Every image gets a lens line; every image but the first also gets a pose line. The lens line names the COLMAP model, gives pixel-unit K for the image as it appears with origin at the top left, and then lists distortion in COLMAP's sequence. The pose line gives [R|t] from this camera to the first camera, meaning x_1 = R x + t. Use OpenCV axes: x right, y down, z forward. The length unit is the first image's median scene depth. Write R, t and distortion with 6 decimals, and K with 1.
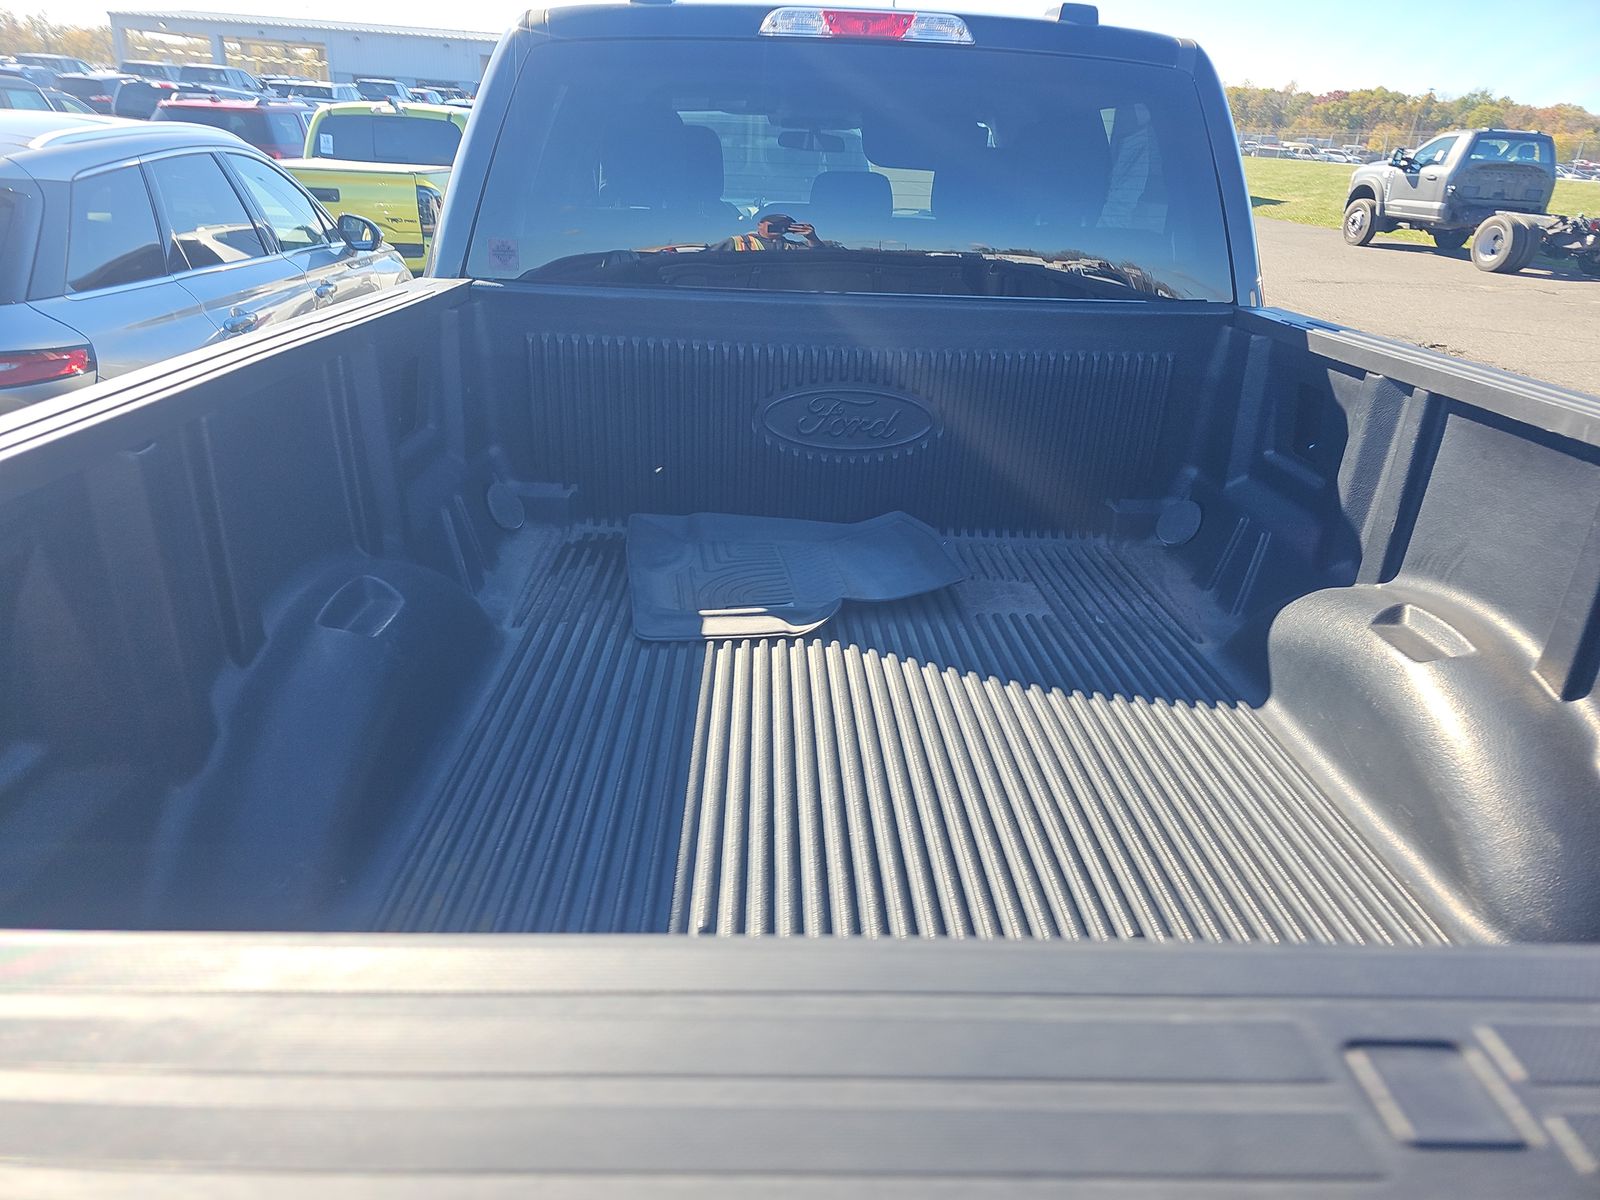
lens RADIAL K [[1042.0, 0, 783.4], [0, 1042.0, 586.7], [0, 0, 1]] dist [0.030078, -0.025609]
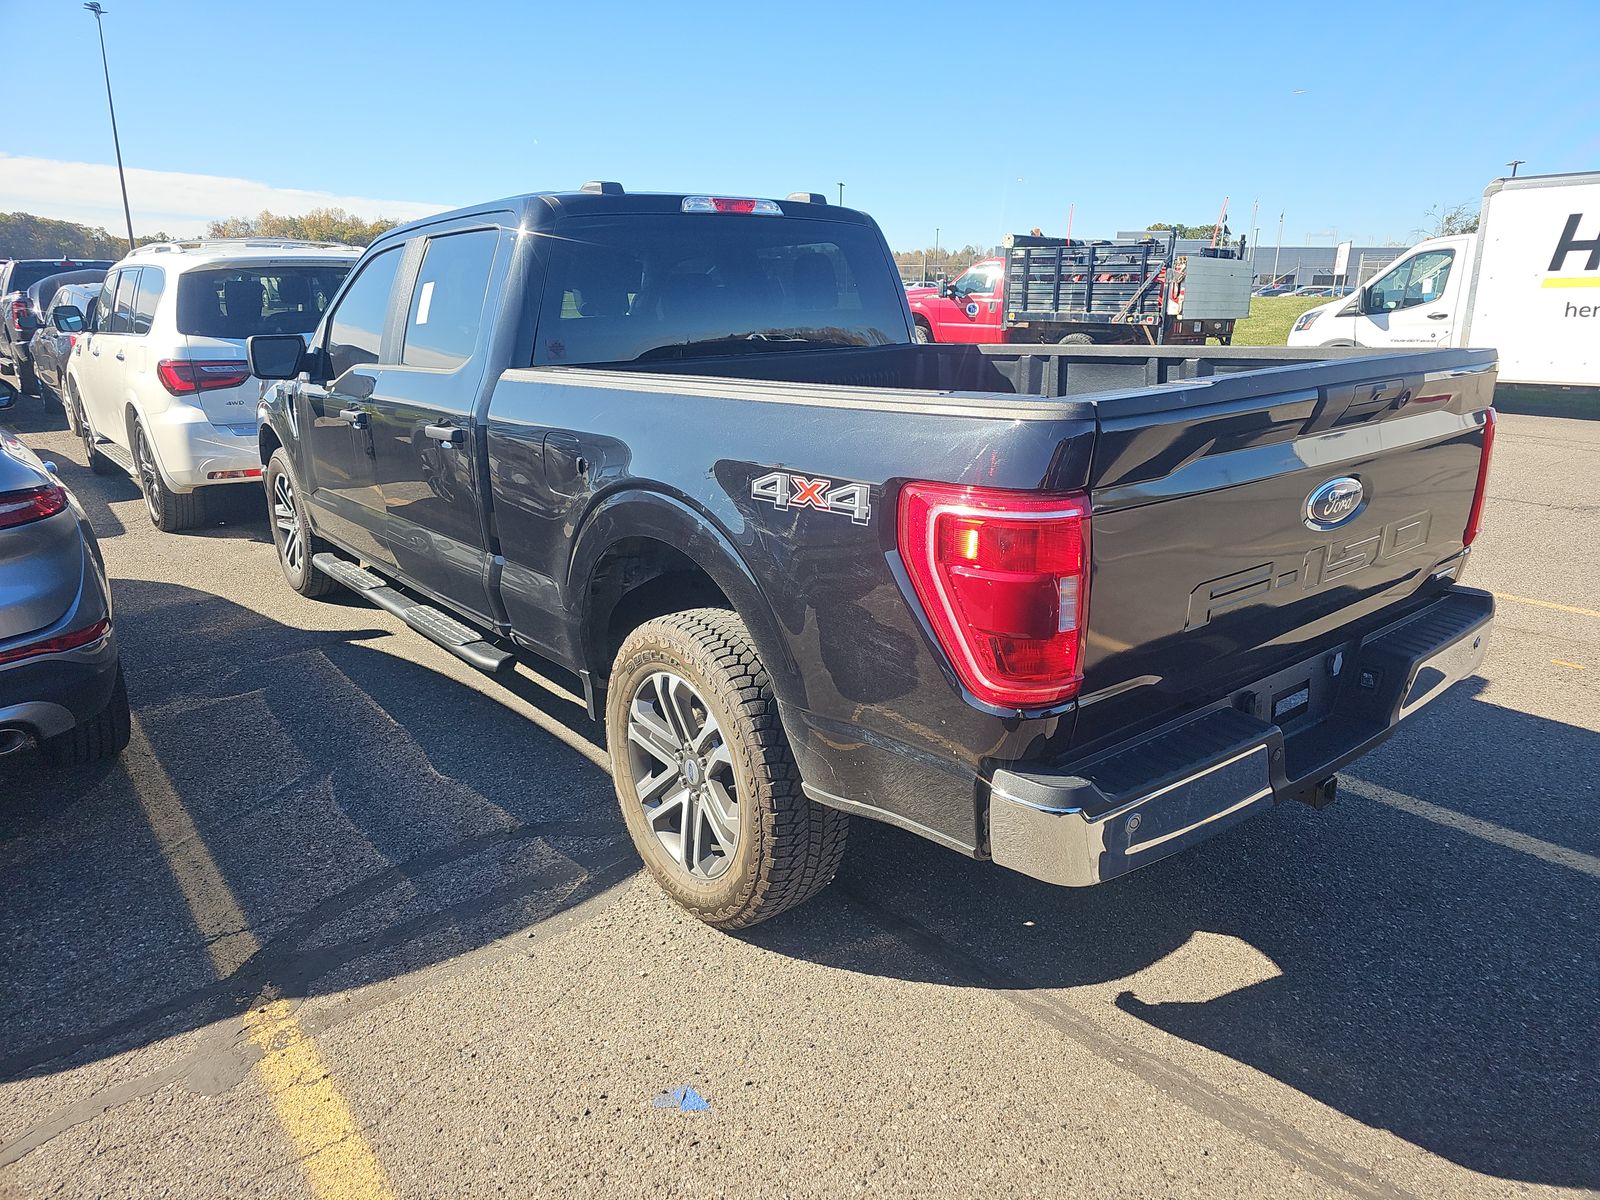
lens RADIAL K [[1042.0, 0, 796.2], [0, 1042.0, 596.7], [0, 0, 1]] dist [0.030078, -0.025609]
pose [[0.797822, -0.216845, 0.562547, -0.106540], [0.274988, 0.961251, -0.019463, 0.017840], [-0.536528, 0.170222, 0.826536, -0.044307]]
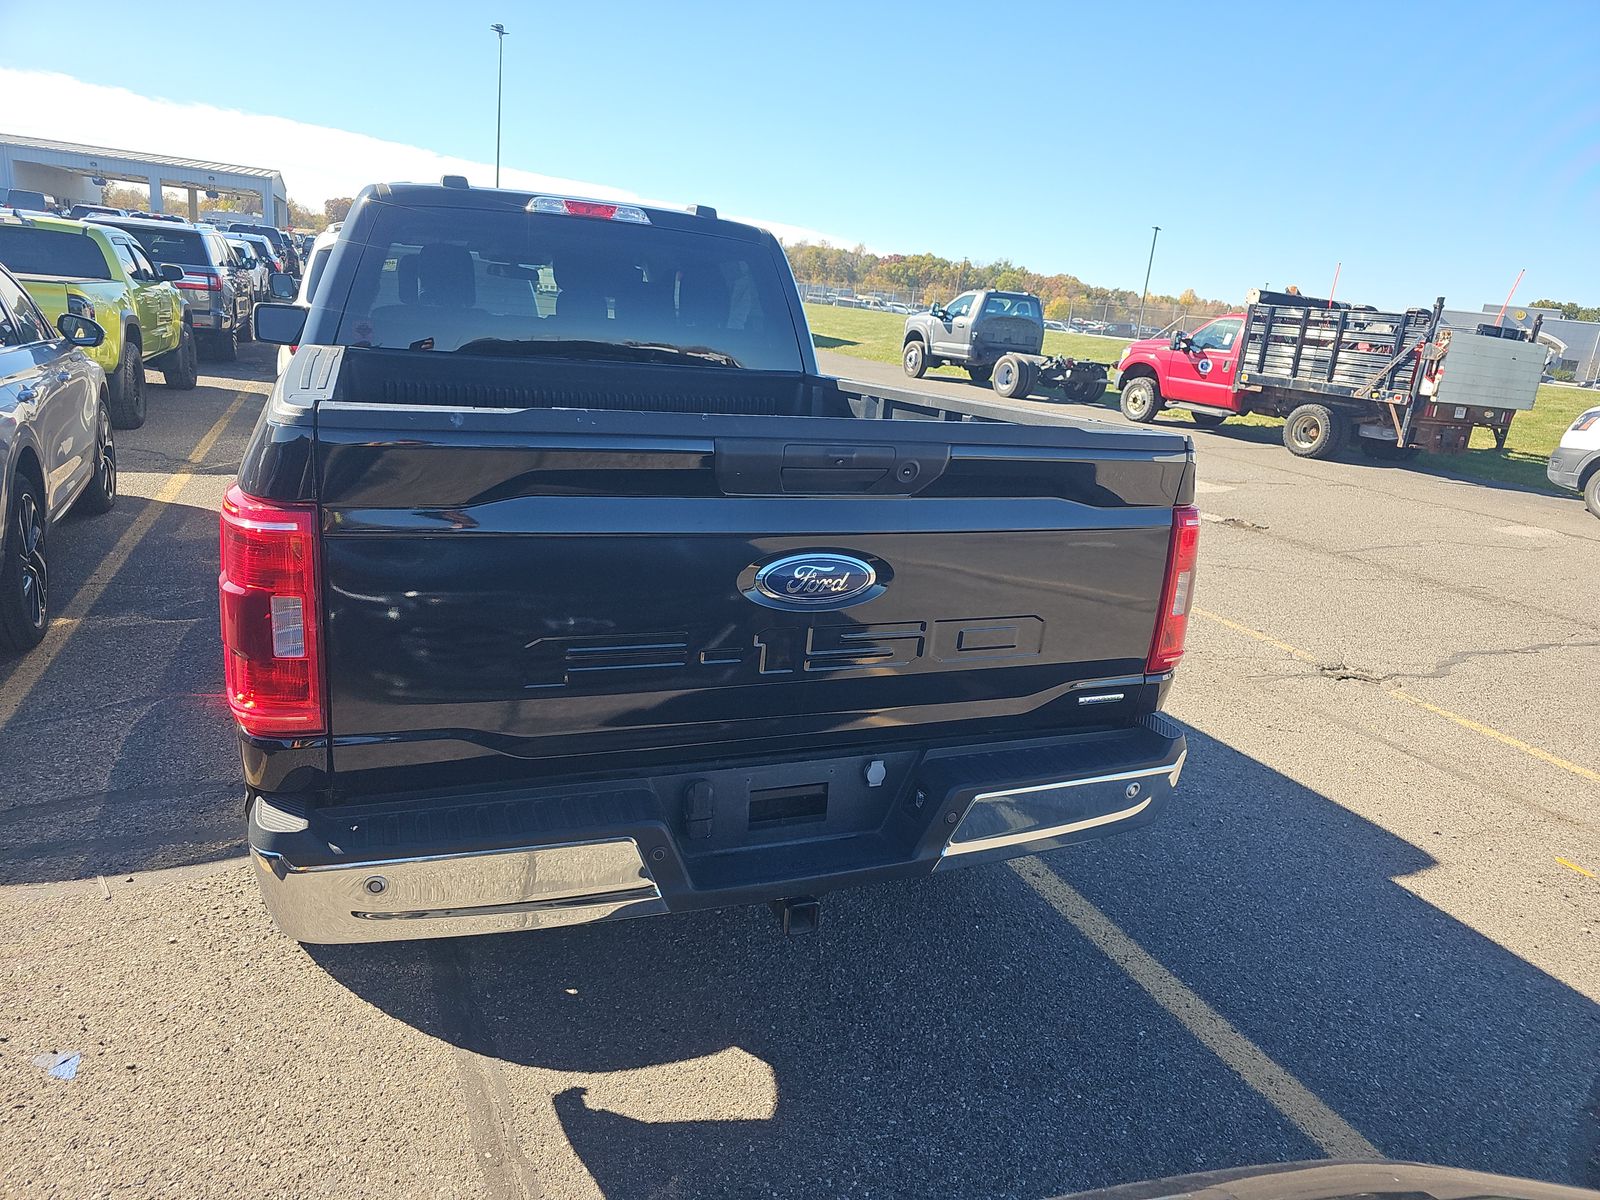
lens RADIAL K [[1042.0, 0, 794.7], [0, 1042.0, 600.4], [0, 0, 1]] dist [0.030078, -0.025609]
pose [[0.936567, -0.059711, 0.345365, -0.026497], [0.095909, 0.991432, -0.088677, 0.032543], [-0.337111, 0.116175, 0.934269, -0.073245]]
